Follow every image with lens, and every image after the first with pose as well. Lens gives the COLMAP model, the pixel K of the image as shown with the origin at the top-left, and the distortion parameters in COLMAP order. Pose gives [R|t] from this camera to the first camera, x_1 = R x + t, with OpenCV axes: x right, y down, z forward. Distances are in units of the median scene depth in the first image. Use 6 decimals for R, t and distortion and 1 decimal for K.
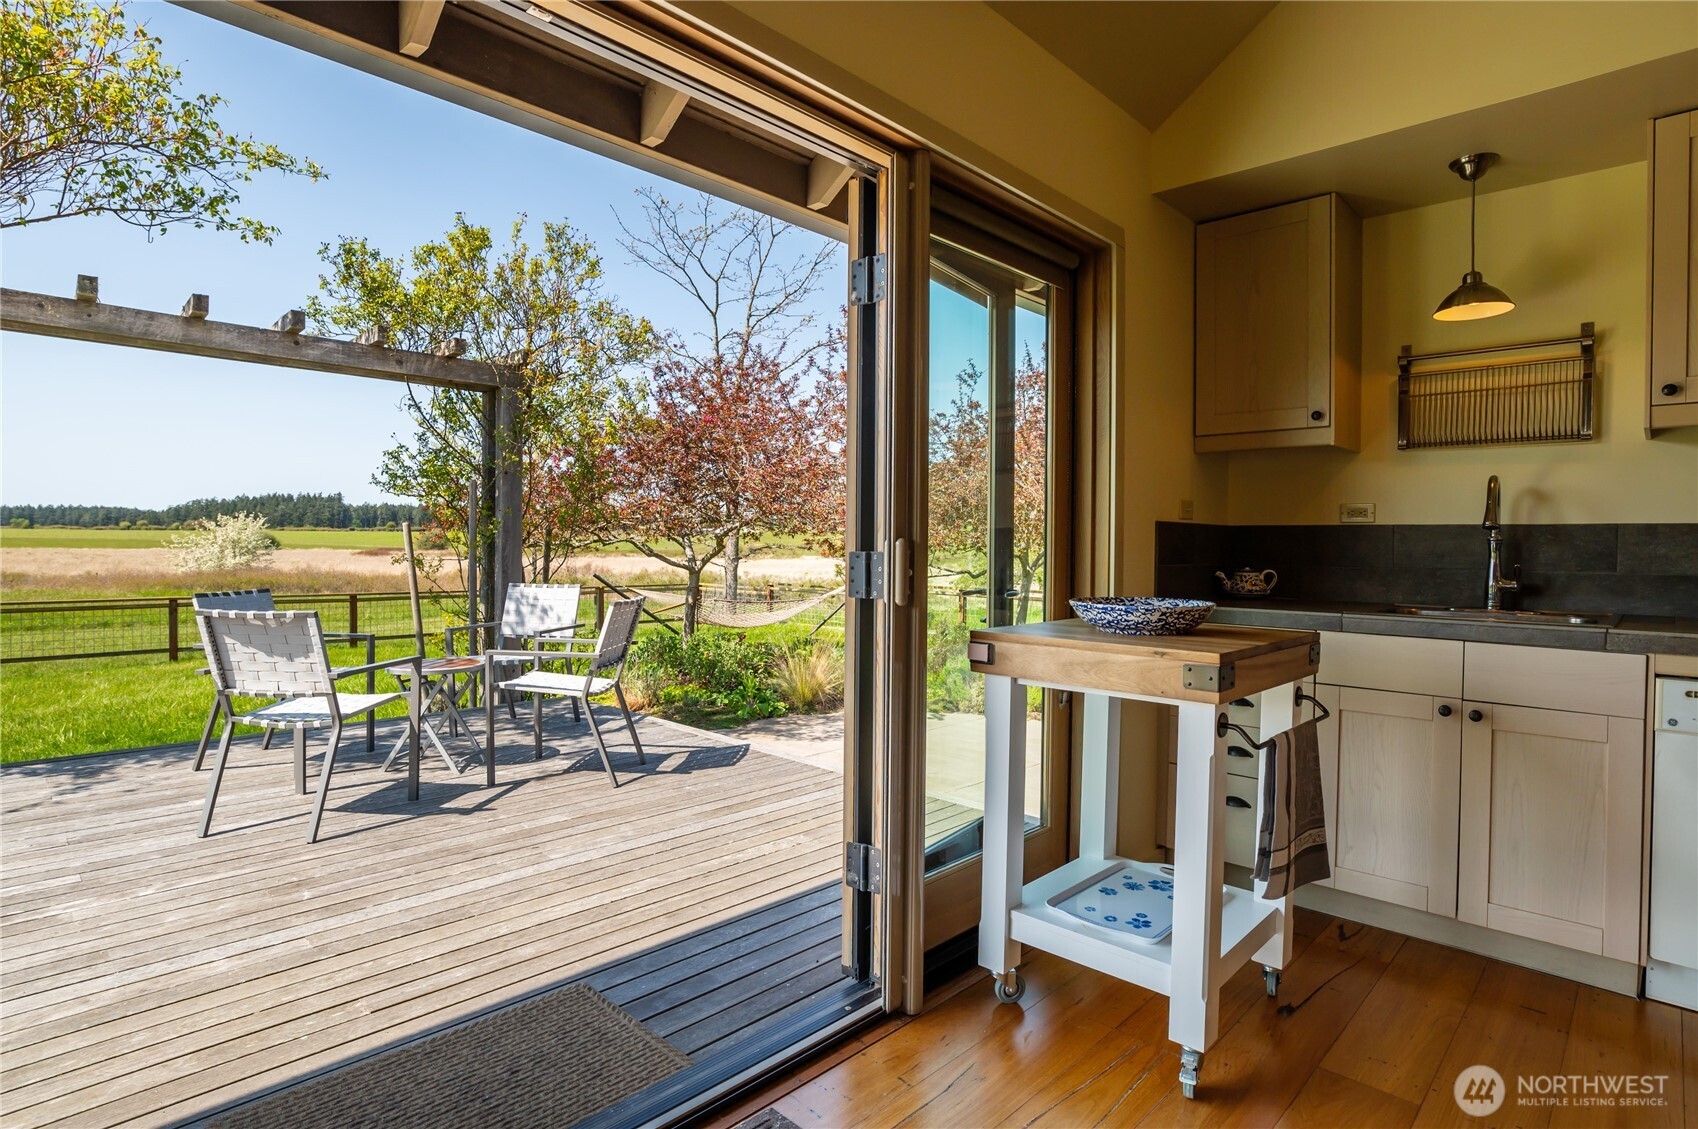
lens RADIAL K [[900.0, 0, 843.7], [0, 900.0, 542.2], [0, 0, 1]] dist [-0.059059, 0.026448]
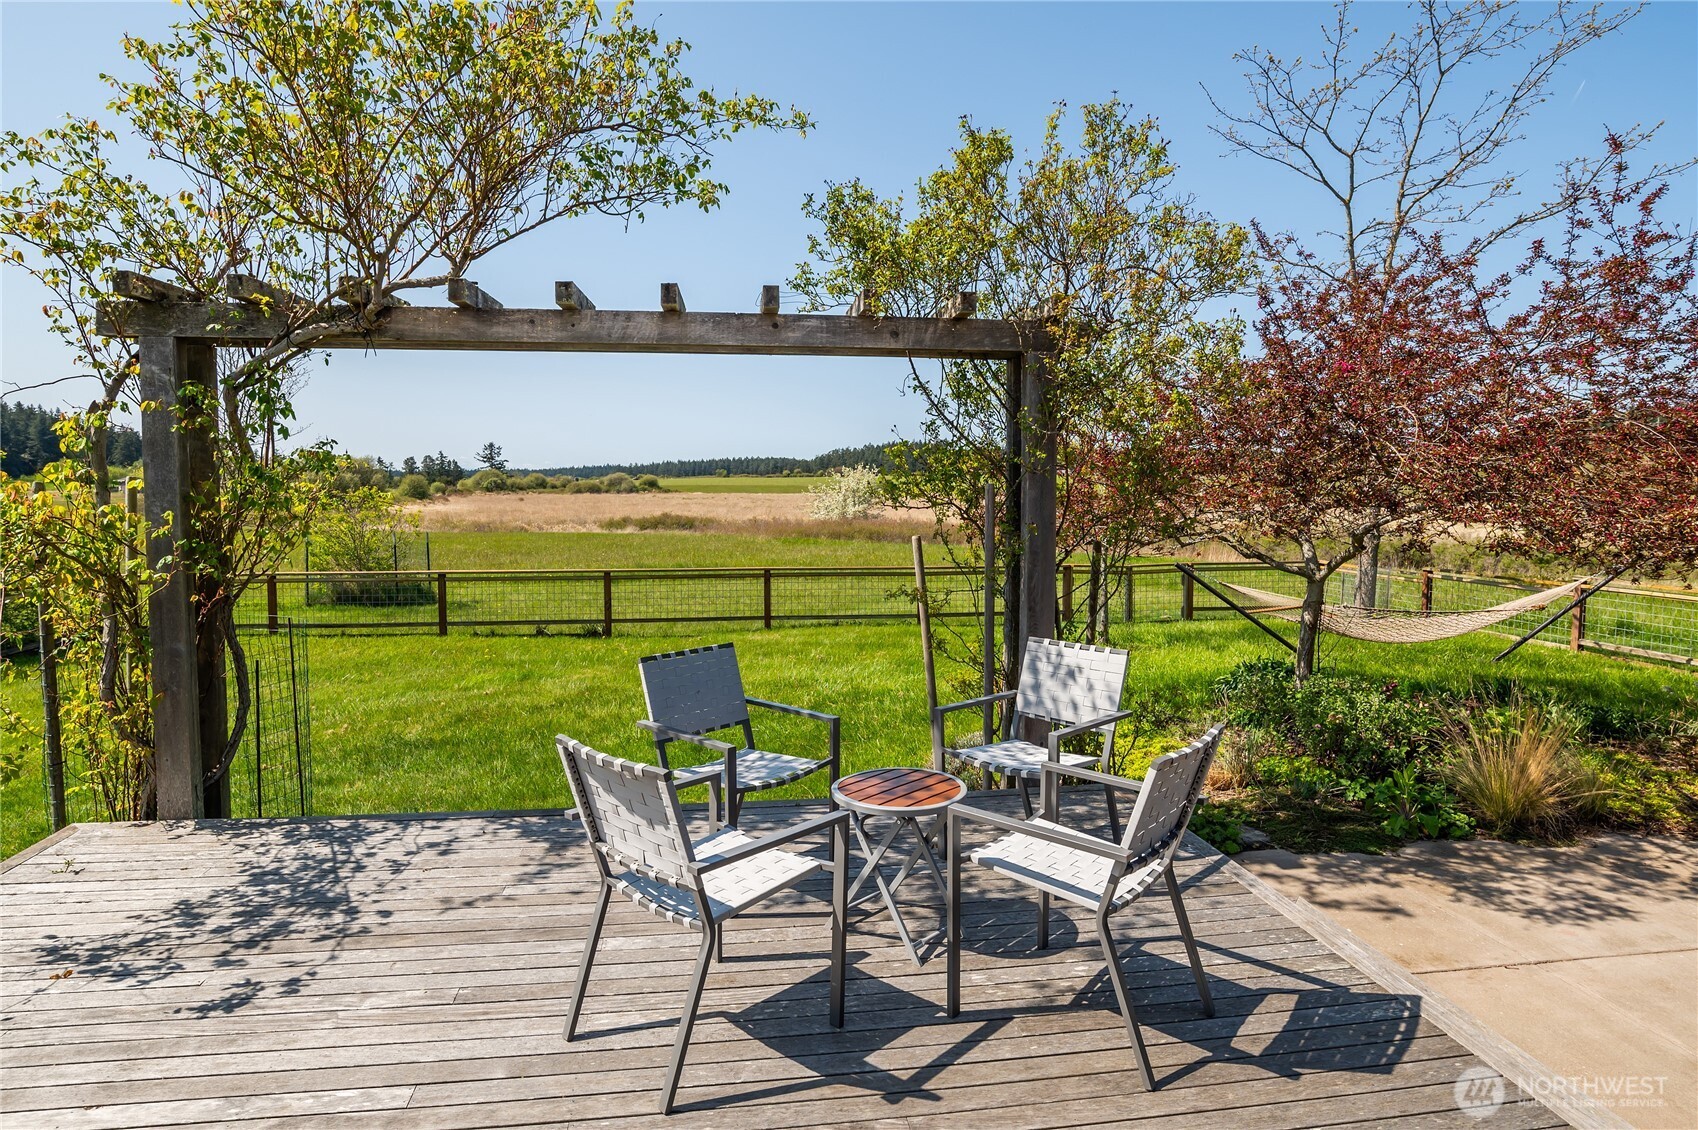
lens RADIAL K [[900.0, 0, 843.7], [0, 900.0, 542.7], [0, 0, 1]] dist [-0.059059, 0.026448]
pose [[0.796125, 0.031347, -0.604320, -0.058772], [0.017412, 0.997057, 0.074657, -0.076536], [0.604882, -0.069959, 0.793236, 0.323071]]
